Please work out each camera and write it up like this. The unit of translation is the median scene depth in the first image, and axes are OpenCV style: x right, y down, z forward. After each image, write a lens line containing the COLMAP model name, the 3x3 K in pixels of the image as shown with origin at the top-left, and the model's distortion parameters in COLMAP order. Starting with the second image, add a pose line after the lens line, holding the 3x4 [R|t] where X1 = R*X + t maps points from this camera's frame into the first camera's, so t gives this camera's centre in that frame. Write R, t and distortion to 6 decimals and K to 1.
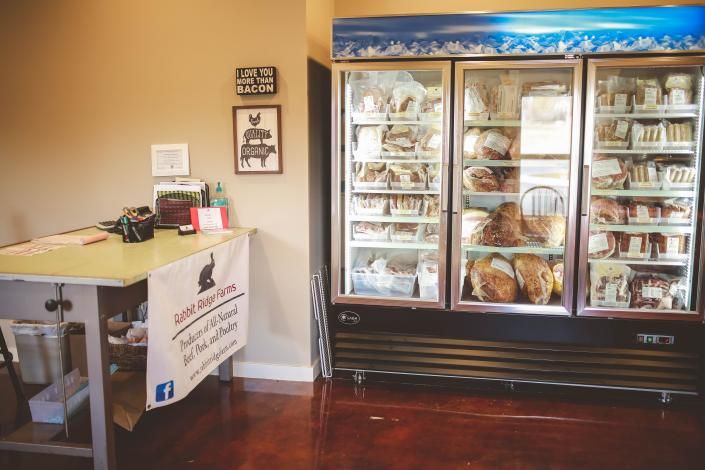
lens RADIAL K [[678.1, 0, 351.0], [0, 678.1, 239.4], [0, 0, 1]] dist [-0.054746, 0.083750]
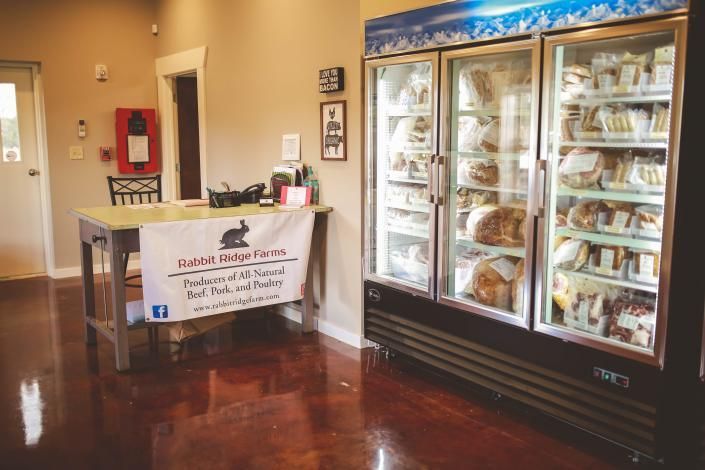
lens RADIAL K [[678.1, 0, 351.0], [0, 678.1, 239.4], [0, 0, 1]] dist [-0.054746, 0.083750]
pose [[0.724480, 0.106664, -0.680993, 0.757298], [-0.096171, 0.993933, 0.053367, -0.029499], [0.682554, 0.026829, 0.730342, 0.192122]]
